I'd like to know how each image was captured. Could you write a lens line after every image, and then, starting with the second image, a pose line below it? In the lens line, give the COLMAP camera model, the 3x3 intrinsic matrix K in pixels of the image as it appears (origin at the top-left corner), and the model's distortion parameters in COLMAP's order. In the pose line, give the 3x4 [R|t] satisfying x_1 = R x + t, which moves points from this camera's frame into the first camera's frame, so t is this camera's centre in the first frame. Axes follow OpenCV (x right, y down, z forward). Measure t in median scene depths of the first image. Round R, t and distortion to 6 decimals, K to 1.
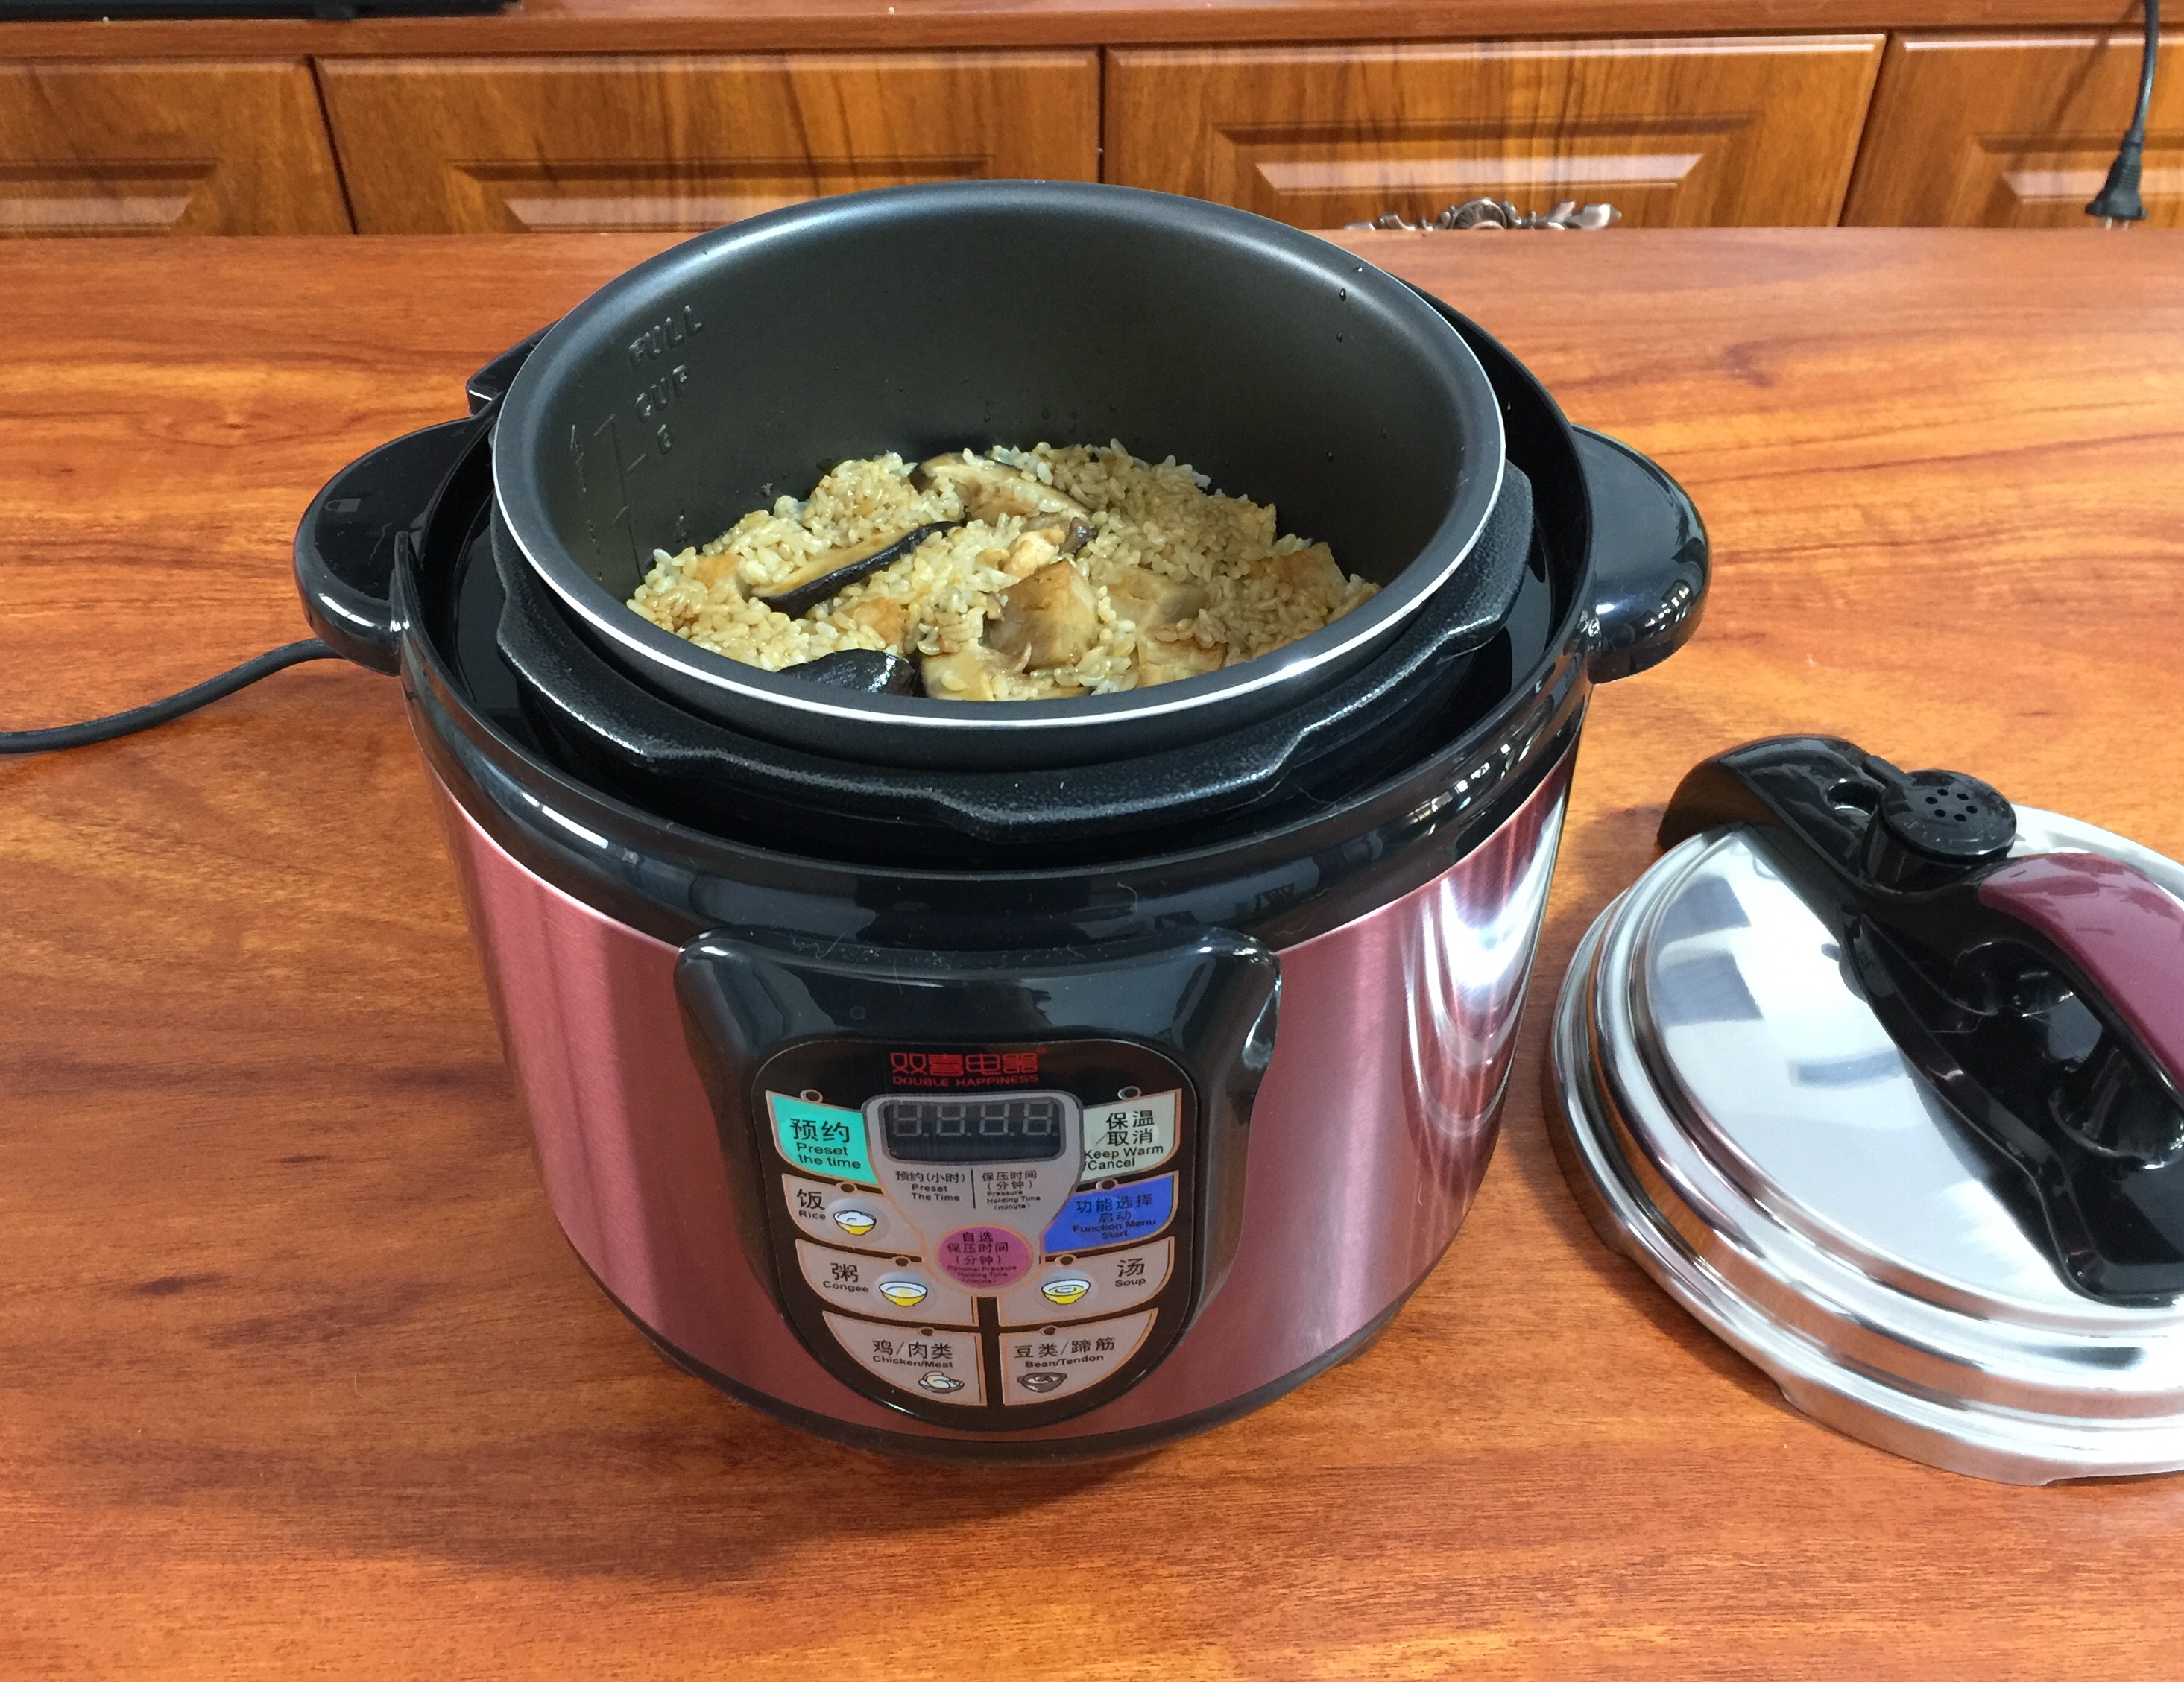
lens RADIAL K [[2004.1, 0, 1092.0], [0, 2004.1, 841.0], [0, 0, 1]] dist [0.092952, -0.128071]
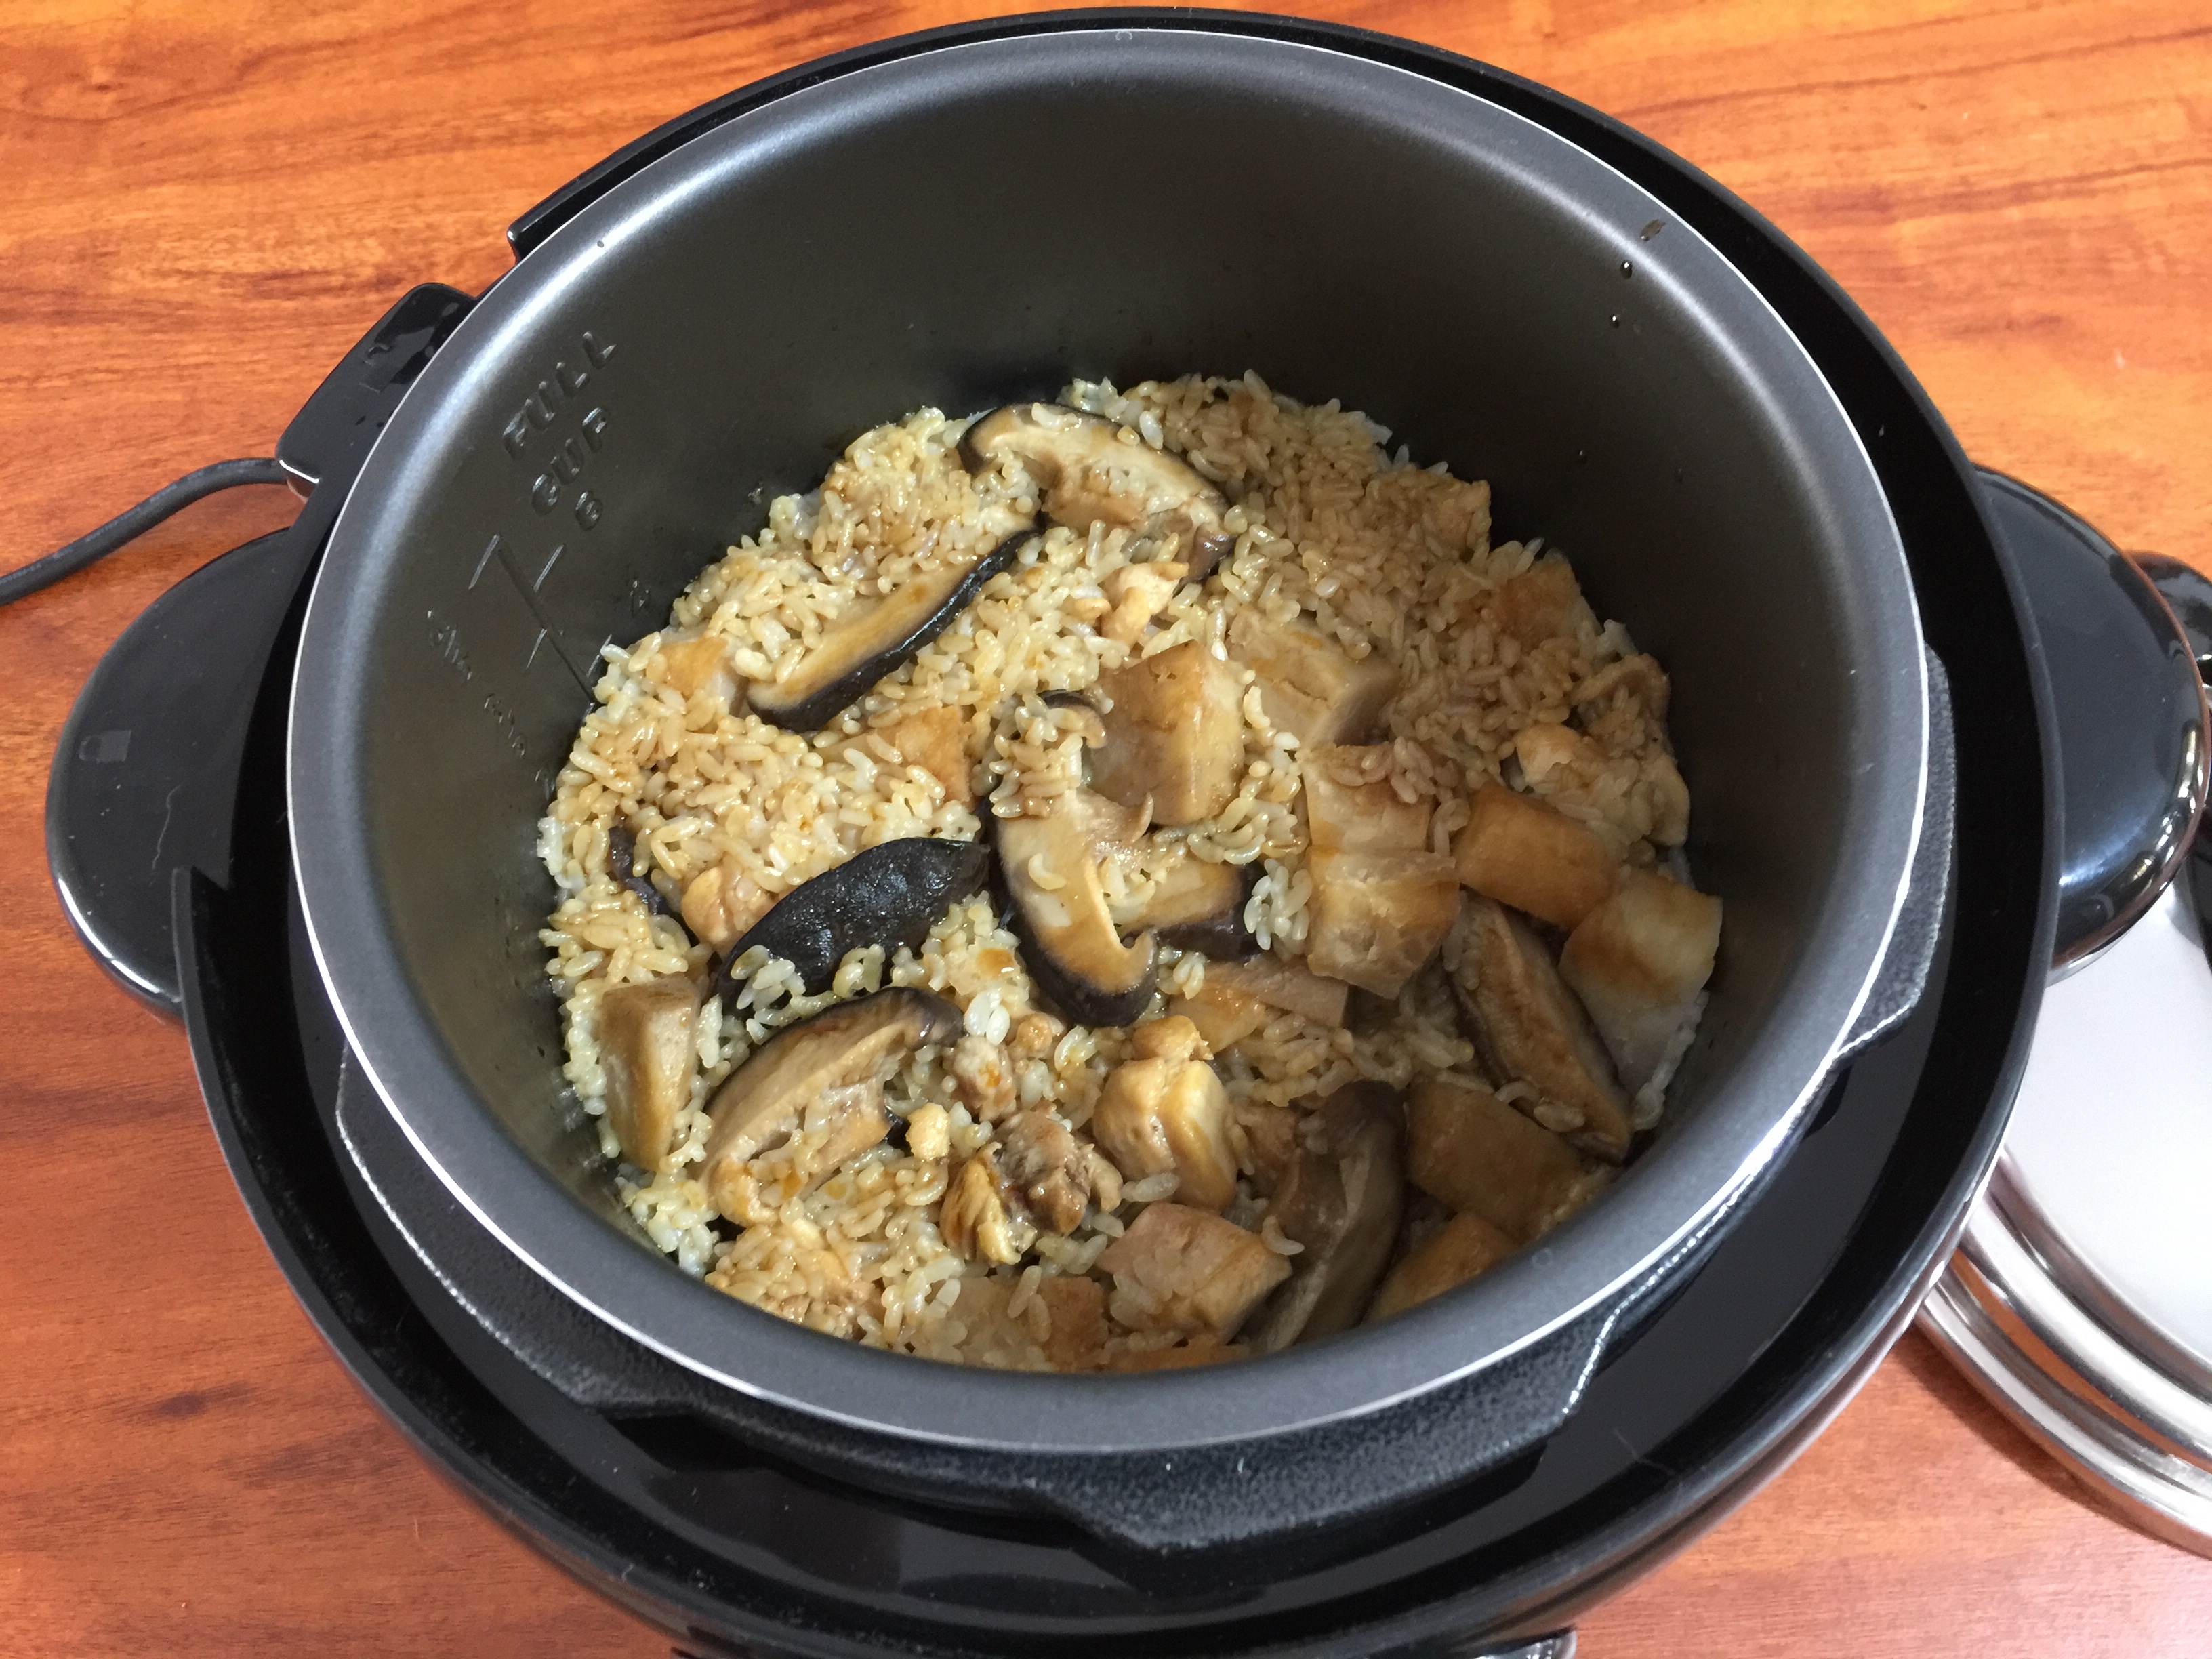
lens RADIAL K [[1911.4, 0, 1151.8], [0, 1911.4, 826.0], [0, 0, 1]] dist [0.038298, -0.053851]
pose [[0.998551, -0.046287, -0.027438, -0.011511], [0.052918, 0.937146, 0.344902, -0.284160], [0.009749, -0.345855, 0.938237, 0.335335]]
